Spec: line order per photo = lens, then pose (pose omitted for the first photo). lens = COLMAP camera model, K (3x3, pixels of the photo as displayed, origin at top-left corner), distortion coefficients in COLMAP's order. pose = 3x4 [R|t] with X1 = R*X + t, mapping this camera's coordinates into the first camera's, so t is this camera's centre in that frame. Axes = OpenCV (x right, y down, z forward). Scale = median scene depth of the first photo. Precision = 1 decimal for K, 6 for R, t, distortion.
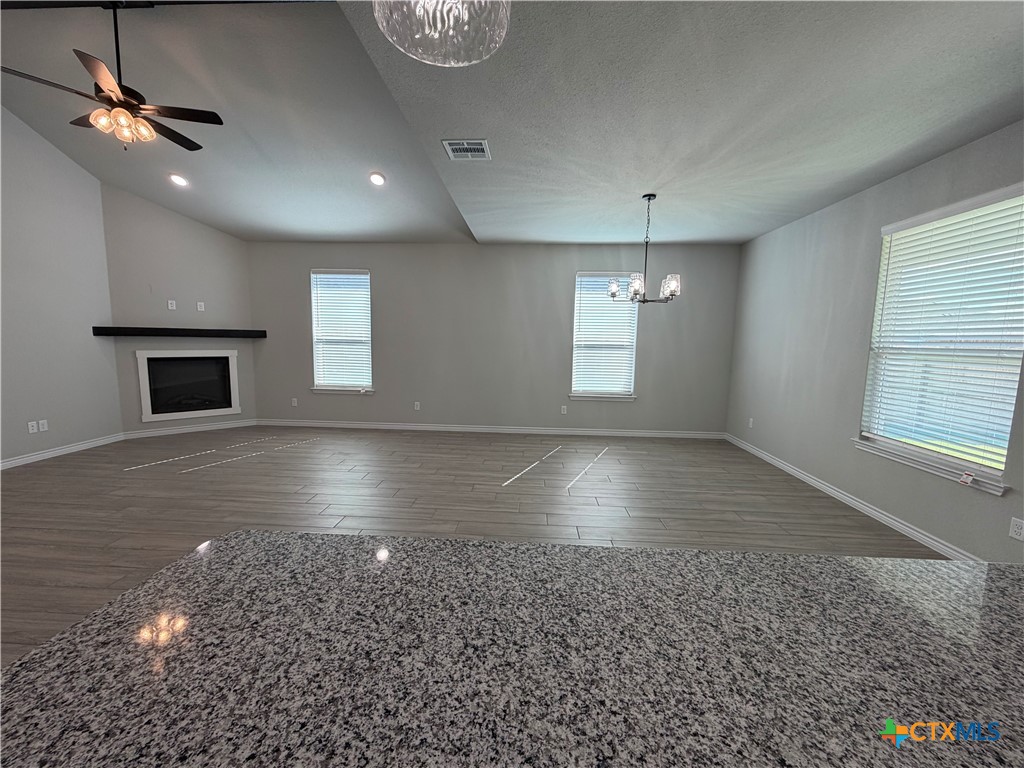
lens RADIAL K [[408.5, 0, 510.5], [0, 408.5, 386.9], [0, 0, 1]] dist [0.001440, -0.000028]
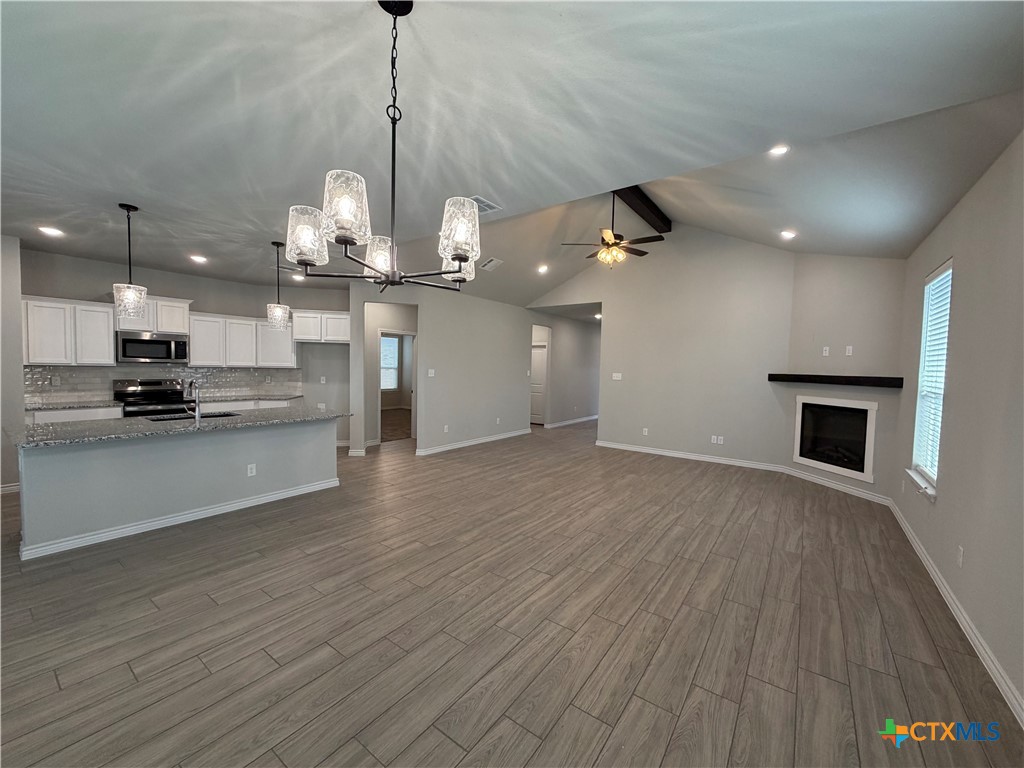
lens RADIAL K [[408.5, 0, 509.6], [0, 408.5, 385.5], [0, 0, 1]] dist [0.001440, -0.000028]
pose [[-0.542092, 0.009449, -0.840266, 0.388422], [-0.132678, 0.986432, 0.096689, -0.109182], [0.829779, 0.163899, -0.533483, 0.868647]]
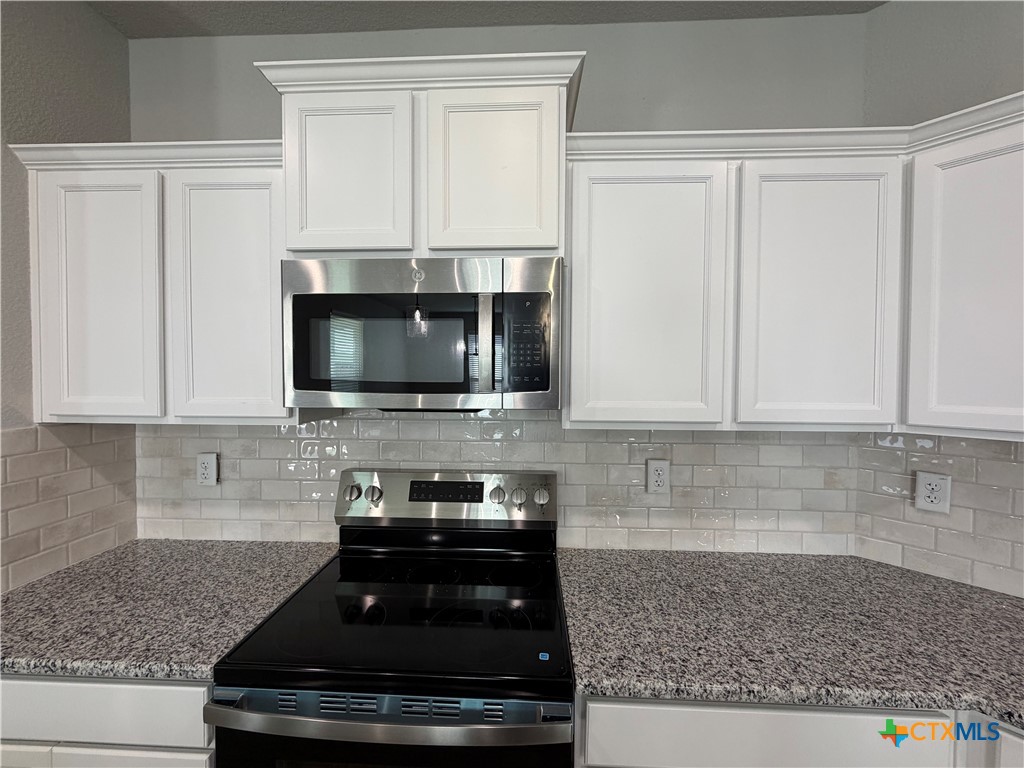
lens RADIAL K [[408.5, 0, 505.9], [0, 408.5, 380.2], [0, 0, 1]] dist [0.001440, -0.000028]
pose [[-0.999663, -0.021961, -0.013858, -0.005164], [-0.023630, 0.990591, 0.134802, -0.000043], [0.010767, 0.135084, -0.990776, -0.158793]]
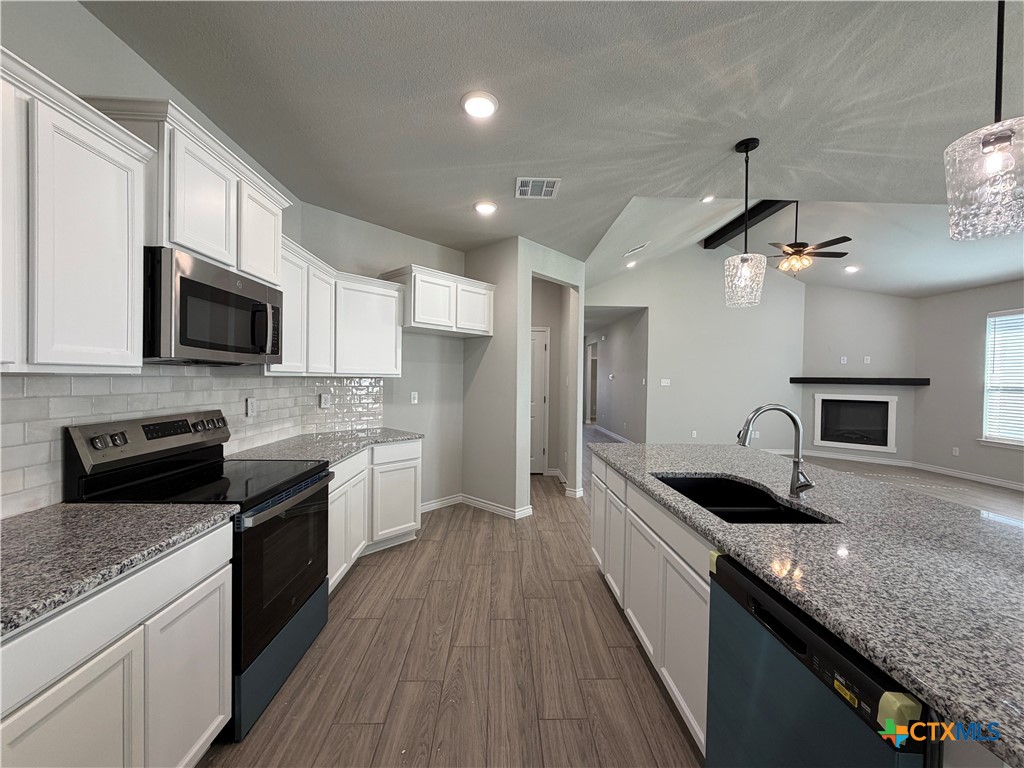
lens RADIAL K [[408.5, 0, 511.2], [0, 408.5, 384.6], [0, 0, 1]] dist [0.001440, -0.000028]
pose [[0.093351, -0.001581, -0.995632, 0.365868], [-0.130256, 0.991385, -0.013787, 0.033826], [0.987076, 0.130974, 0.092341, -0.160448]]
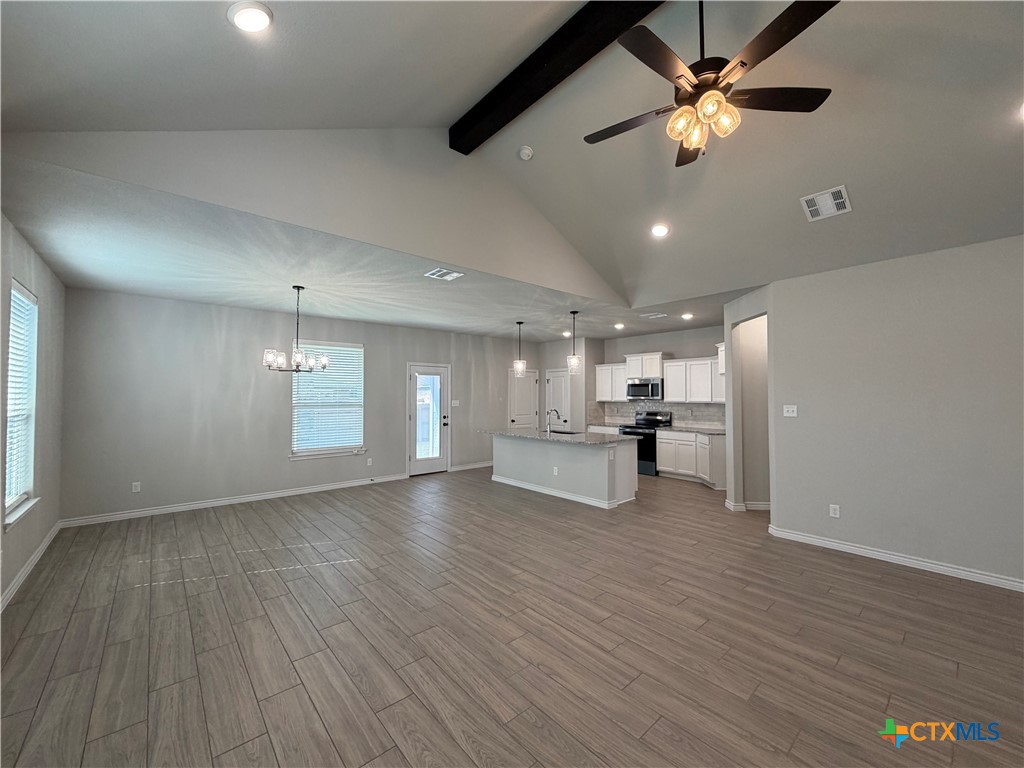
lens RADIAL K [[408.5, 0, 510.8], [0, 408.5, 385.8], [0, 0, 1]] dist [0.001440, -0.000028]
pose [[-0.700859, -0.002937, 0.713294, -0.639915], [0.071807, 0.994621, 0.074651, -0.139888], [-0.709677, 0.103540, -0.696878, 0.930534]]
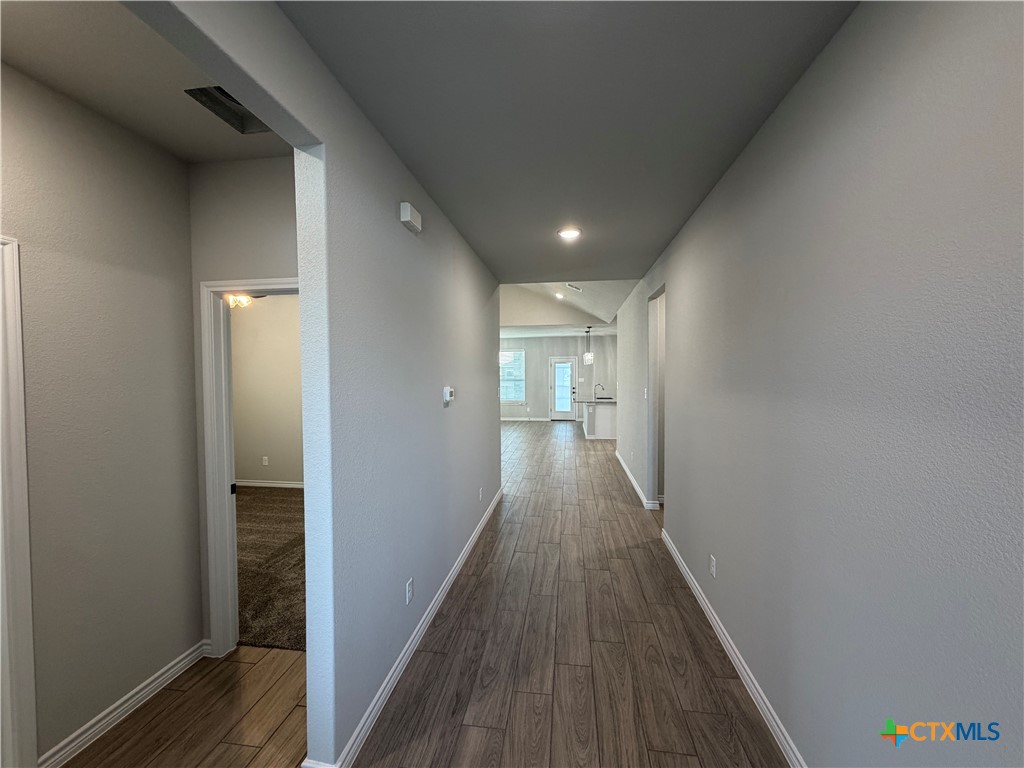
lens RADIAL K [[408.5, 0, 513.9], [0, 408.5, 386.1], [0, 0, 1]] dist [0.001440, -0.000028]
pose [[0.082860, -0.050302, 0.995291, -1.818040], [0.126695, 0.991153, 0.039545, -0.093932], [-0.988475, 0.122822, 0.088500, 0.271927]]
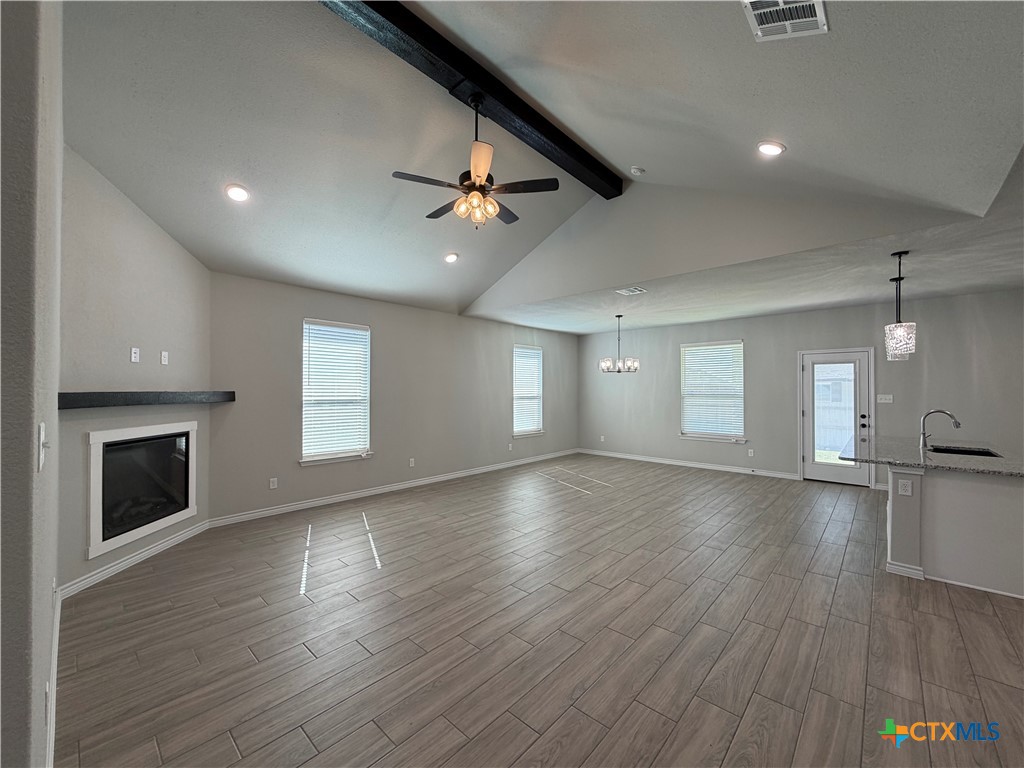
lens RADIAL K [[408.5, 0, 510.3], [0, 408.5, 385.8], [0, 0, 1]] dist [0.001440, -0.000028]
pose [[0.635534, -0.011835, 0.771982, -0.907264], [0.103449, 0.992172, -0.069954, -0.047966], [-0.765111, 0.124319, 0.631783, 0.164047]]
